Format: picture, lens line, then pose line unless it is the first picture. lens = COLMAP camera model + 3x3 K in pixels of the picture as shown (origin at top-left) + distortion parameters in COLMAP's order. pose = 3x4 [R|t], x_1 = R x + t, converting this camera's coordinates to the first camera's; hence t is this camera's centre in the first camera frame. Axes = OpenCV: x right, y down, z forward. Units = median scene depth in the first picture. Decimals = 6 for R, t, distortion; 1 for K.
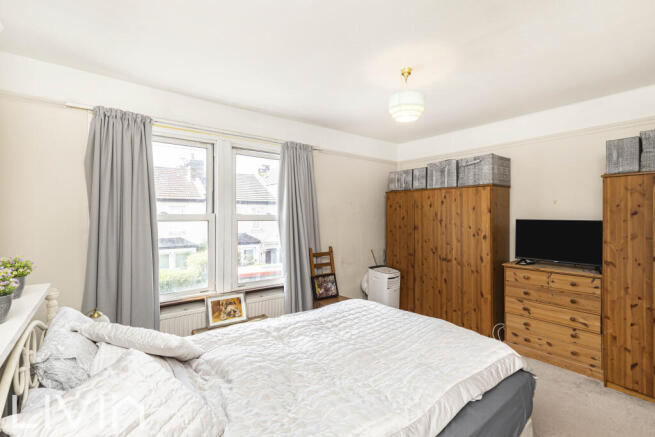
lens RADIAL K [[305.5, 0, 326.0], [0, 305.5, 217.0], [0, 0, 1]] dist [-0.001685, -0.000182]
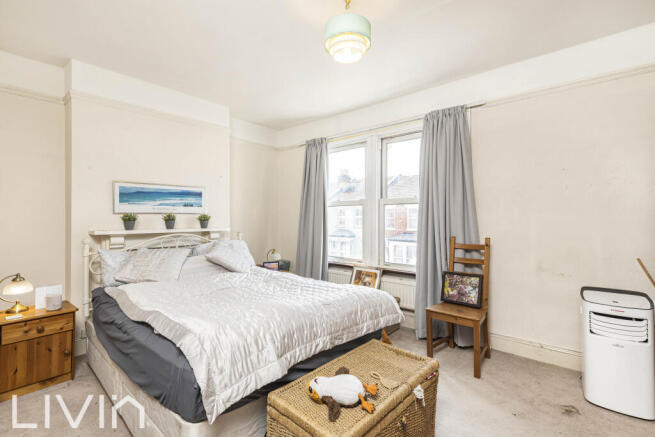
lens RADIAL K [[305.5, 0, 326.1], [0, 305.5, 218.7], [0, 0, 1]] dist [-0.001685, -0.000182]
pose [[0.171825, 0.003933, -0.985120, 0.711804], [0.007419, 0.999959, 0.005287, 0.050804], [0.985100, -0.008217, 0.171789, 0.568606]]
